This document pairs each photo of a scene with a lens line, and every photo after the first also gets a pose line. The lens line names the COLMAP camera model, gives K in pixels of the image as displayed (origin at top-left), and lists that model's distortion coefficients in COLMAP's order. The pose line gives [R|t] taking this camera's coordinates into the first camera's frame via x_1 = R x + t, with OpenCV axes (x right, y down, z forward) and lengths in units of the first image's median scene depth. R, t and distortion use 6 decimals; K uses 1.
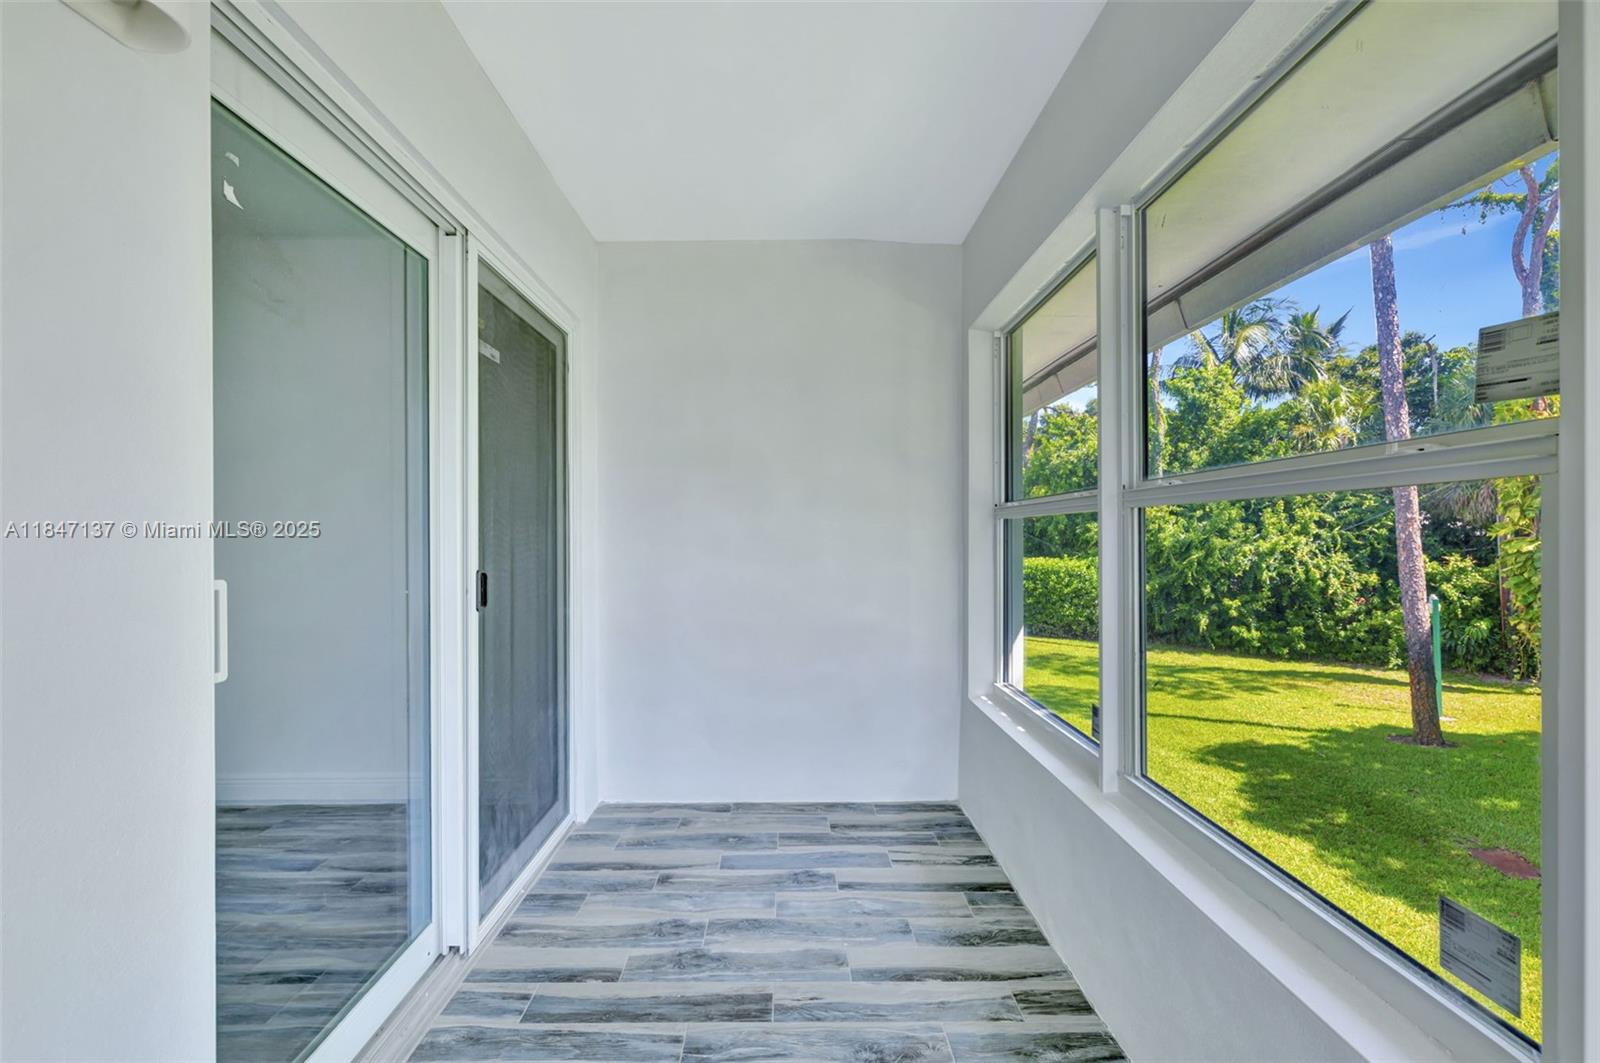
lens RADIAL K [[685.2, 0, 805.8], [0, 685.2, 530.1], [0, 0, 1]] dist [-0.007123, 0.002068]
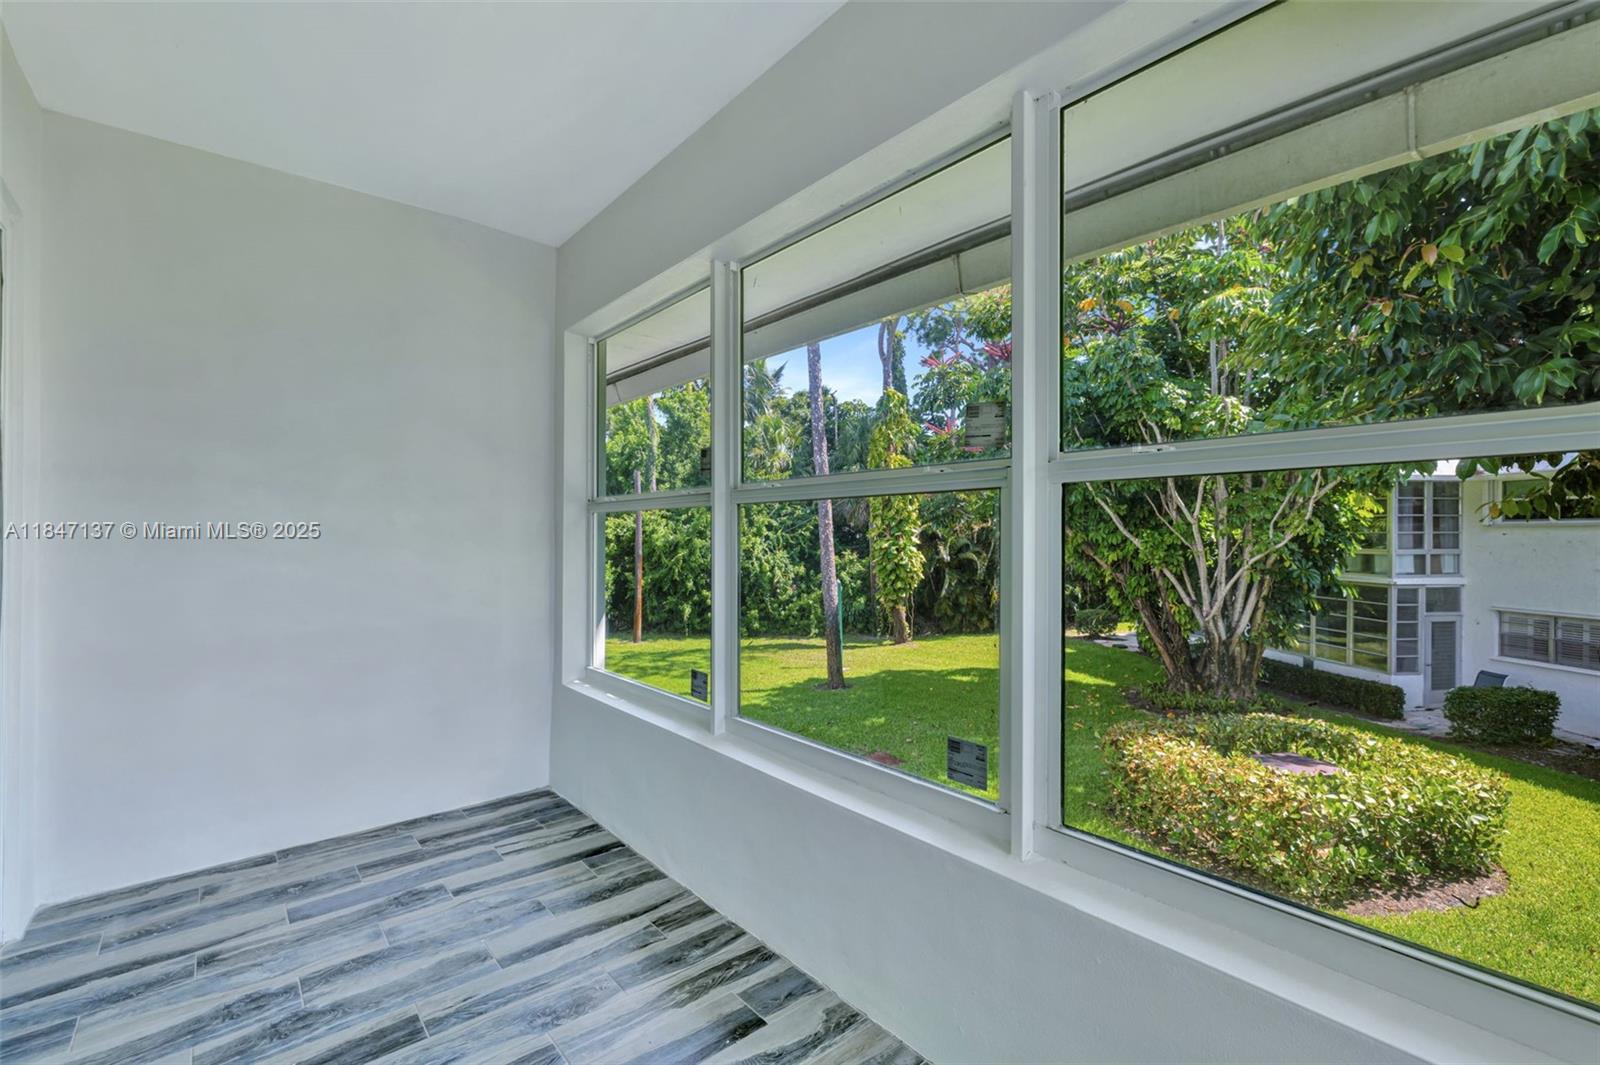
lens RADIAL K [[685.2, 0, 786.0], [0, 685.2, 533.2], [0, 0, 1]] dist [-0.007123, 0.002068]
pose [[0.775750, 0.005292, 0.631018, -0.151219], [-0.006434, 0.999979, -0.000477, 0.012660], [-0.631007, -0.003690, 0.775768, -0.021968]]
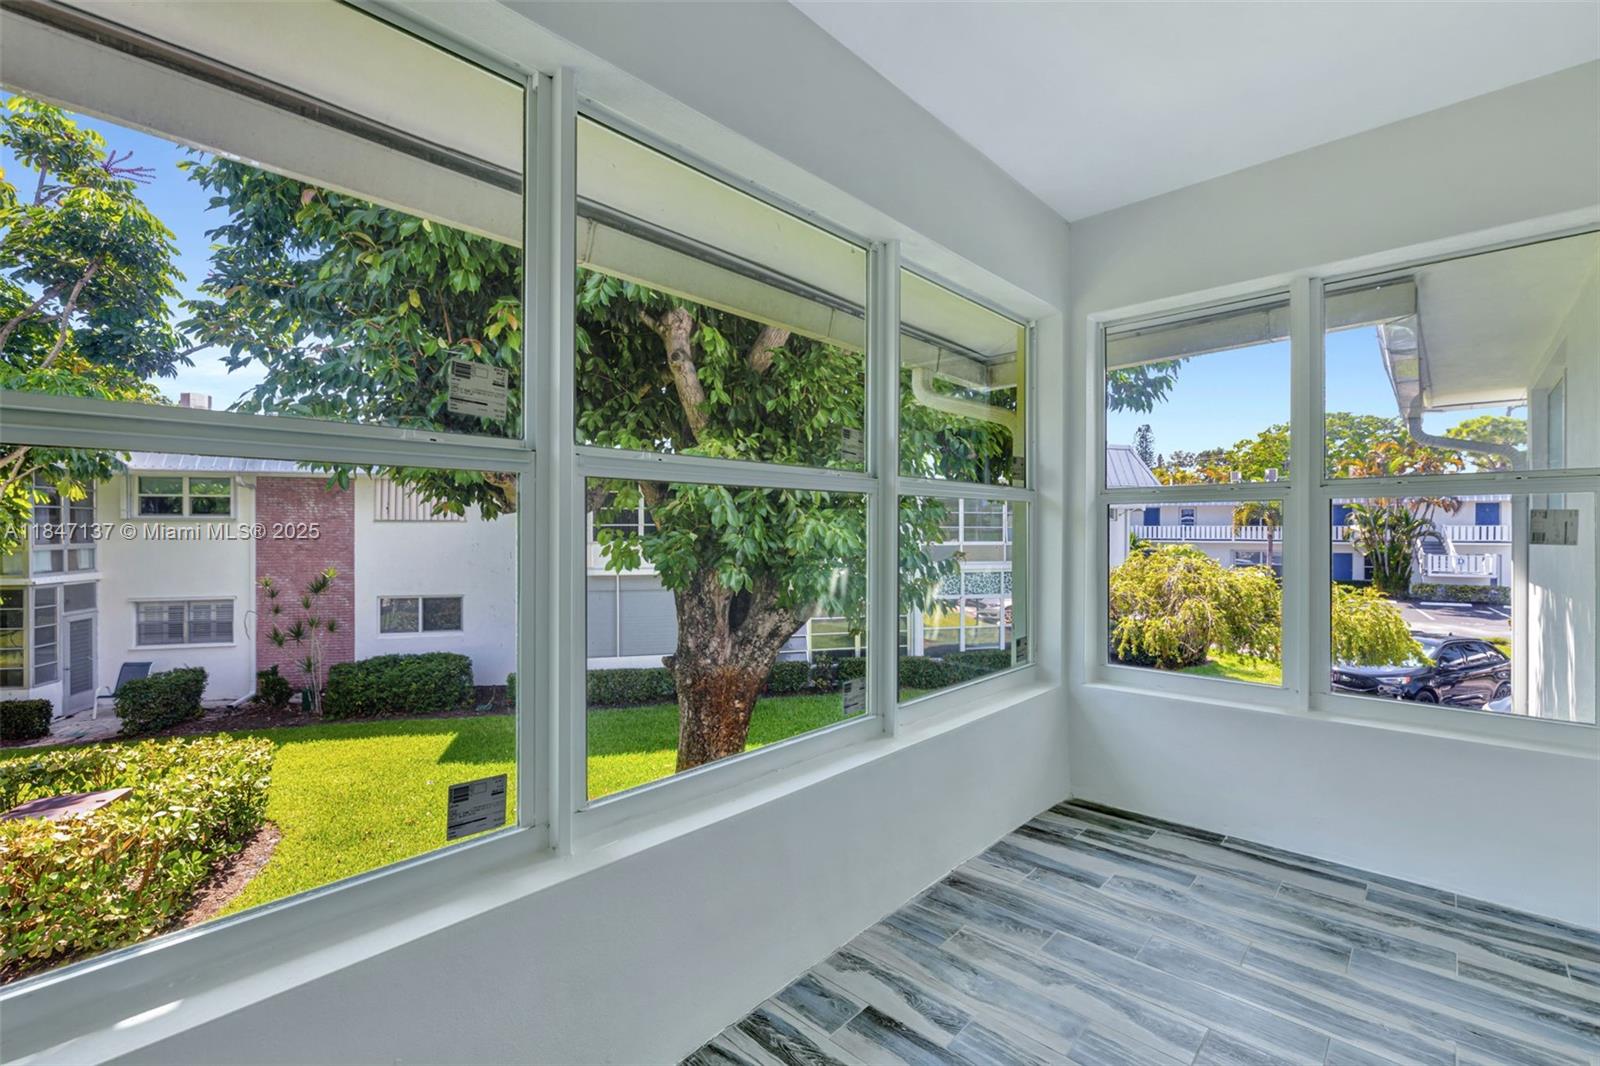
lens RADIAL K [[685.2, 0, 807.3], [0, 685.2, 528.2], [0, 0, 1]] dist [-0.007123, 0.002068]
pose [[-0.712778, 0.003988, 0.701378, -0.188362], [0.001725, 0.999991, -0.003934, 0.023336], [-0.701388, -0.001594, -0.712778, 1.562623]]
